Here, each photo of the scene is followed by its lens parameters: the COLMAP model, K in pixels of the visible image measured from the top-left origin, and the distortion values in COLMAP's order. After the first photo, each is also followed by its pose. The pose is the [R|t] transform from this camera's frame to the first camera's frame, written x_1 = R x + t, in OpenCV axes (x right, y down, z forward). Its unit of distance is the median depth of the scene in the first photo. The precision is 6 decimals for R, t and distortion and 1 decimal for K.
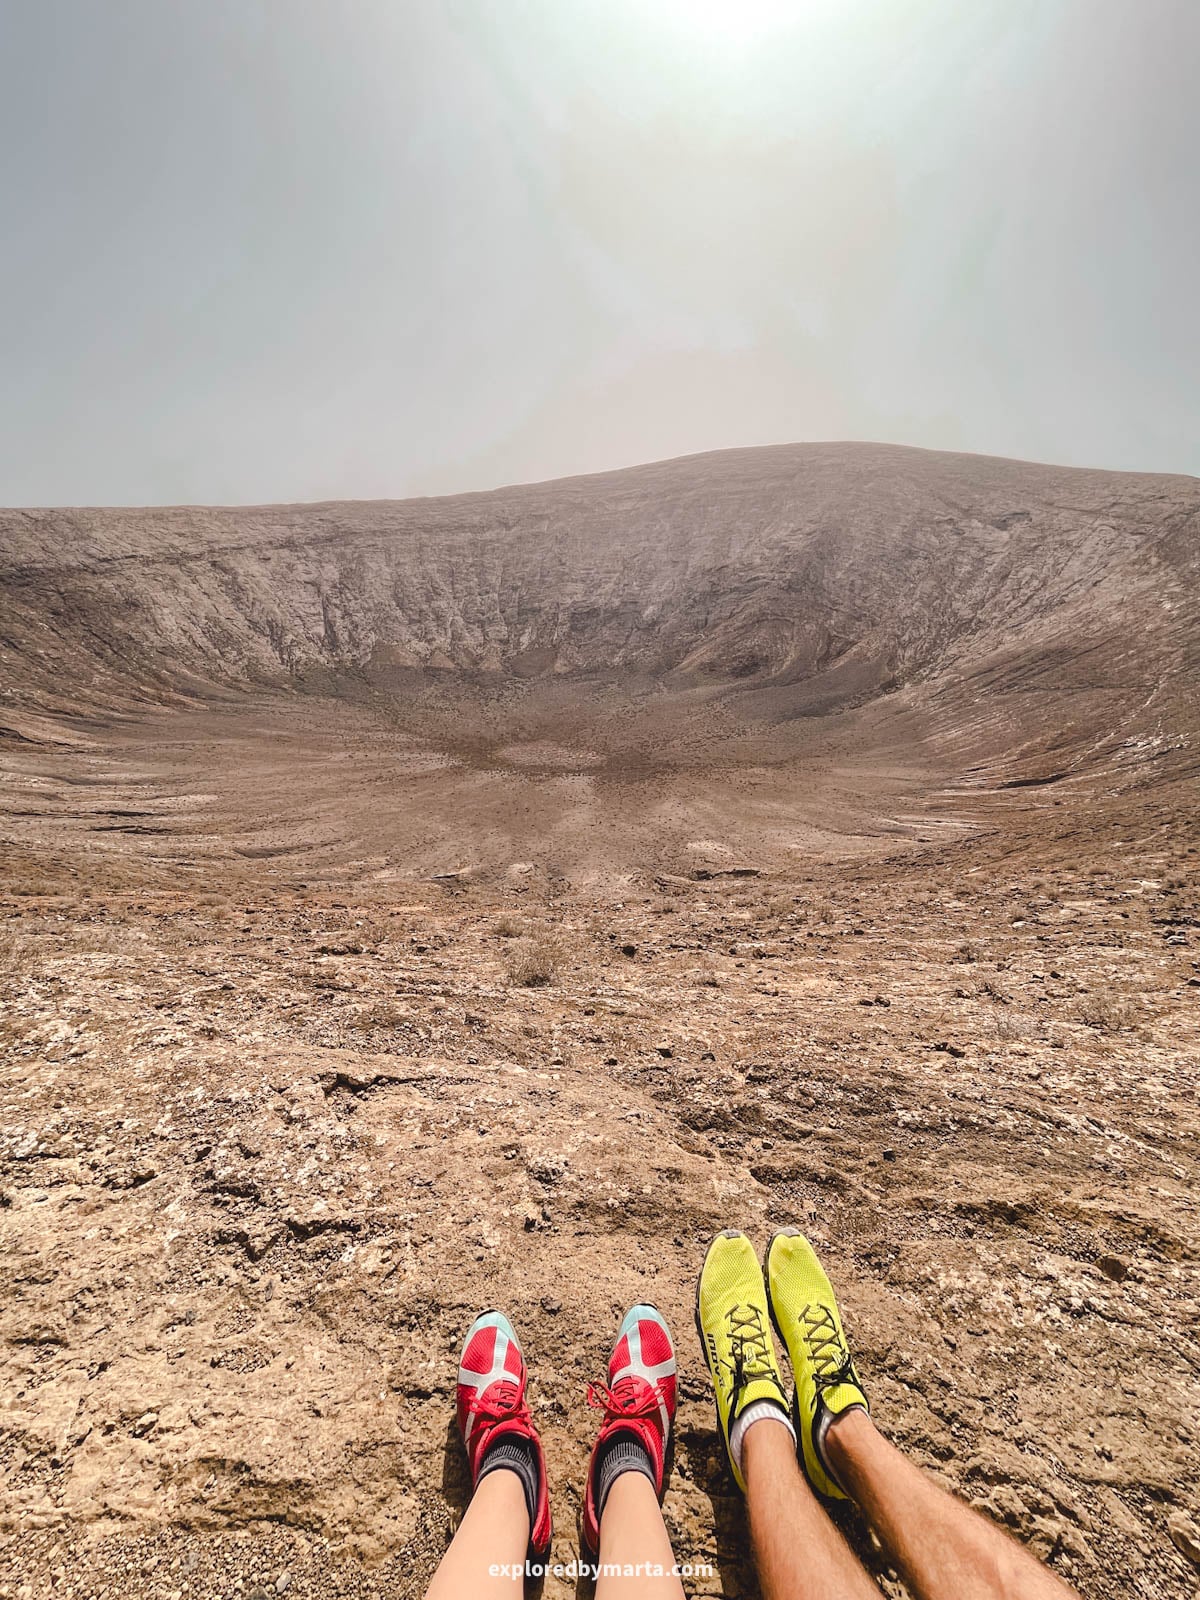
lens RADIAL K [[646.3, 0, 601.1], [0, 646.3, 798.7], [0, 0, 1]] dist [0.001715, -0.000985]
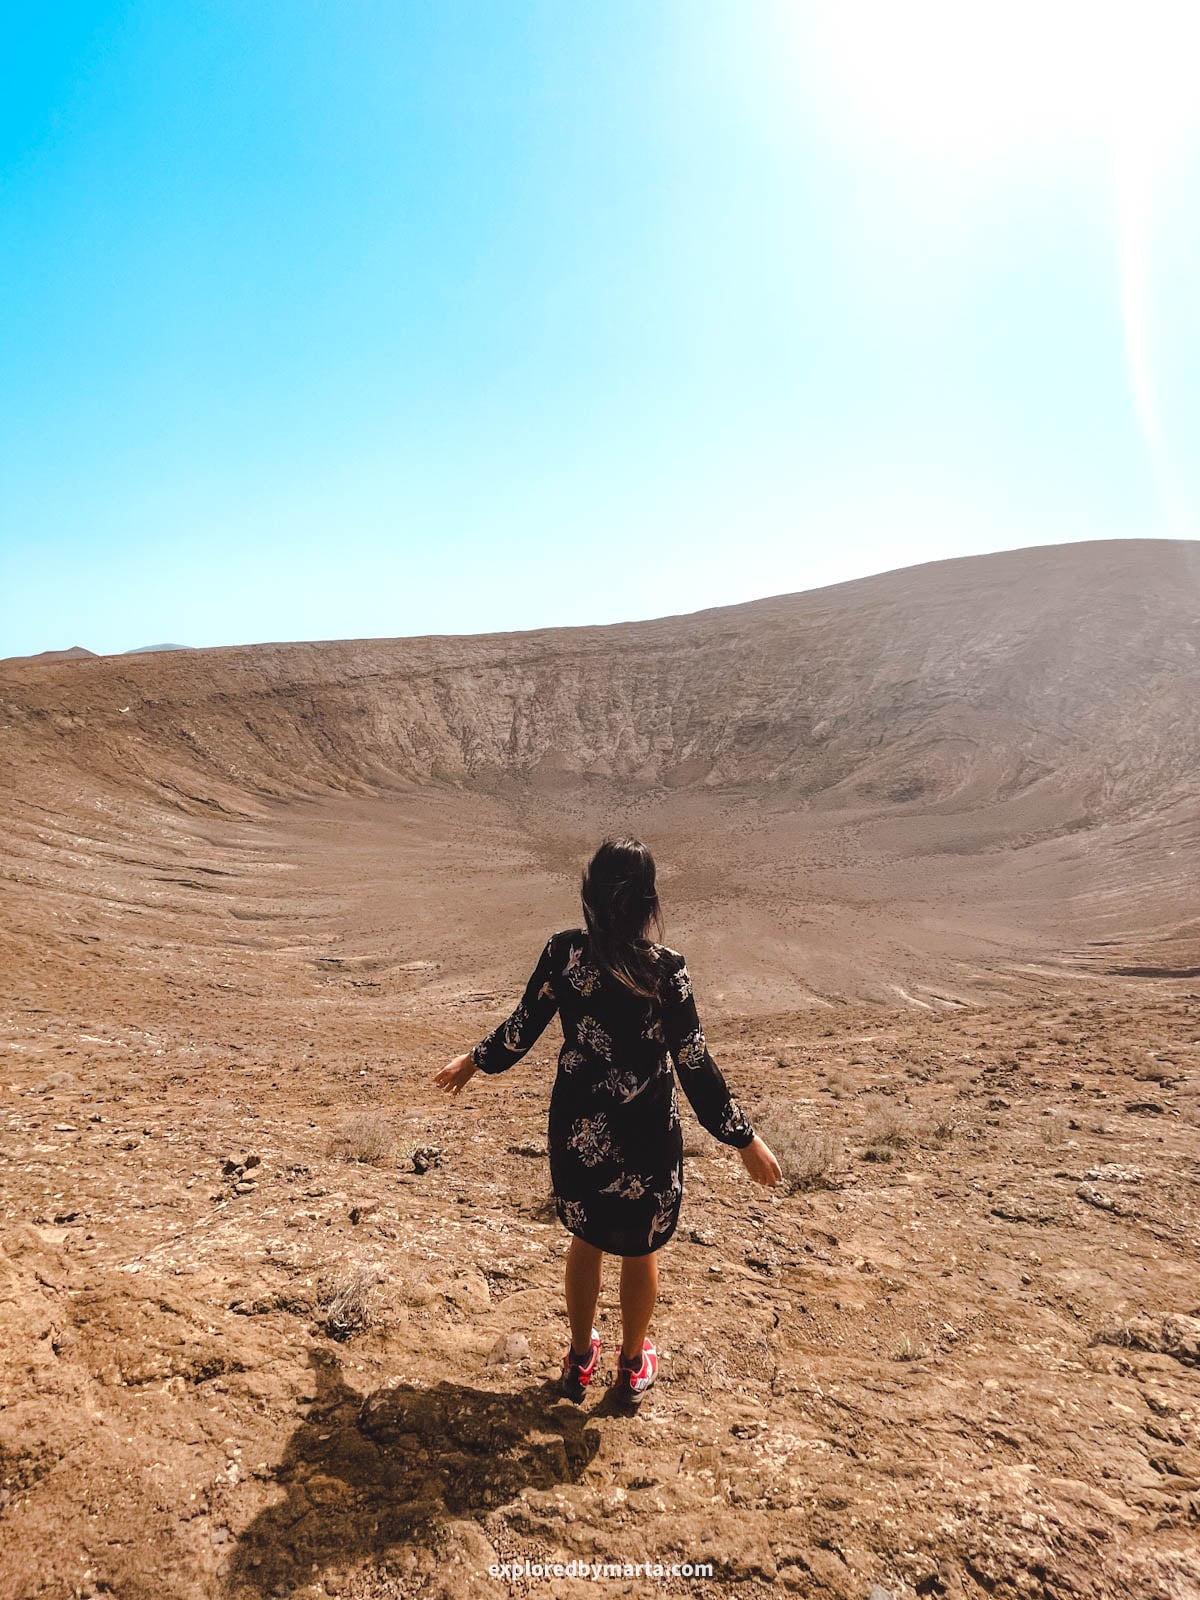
lens RADIAL K [[646.3, 0, 600.0], [0, 646.3, 801.2], [0, 0, 1]] dist [0.001715, -0.000985]
pose [[0.918246, 0.069577, -0.389851, 0.167113], [-0.131693, 0.982067, -0.134915, -0.015435], [0.373472, 0.175226, 0.910941, 0.043196]]
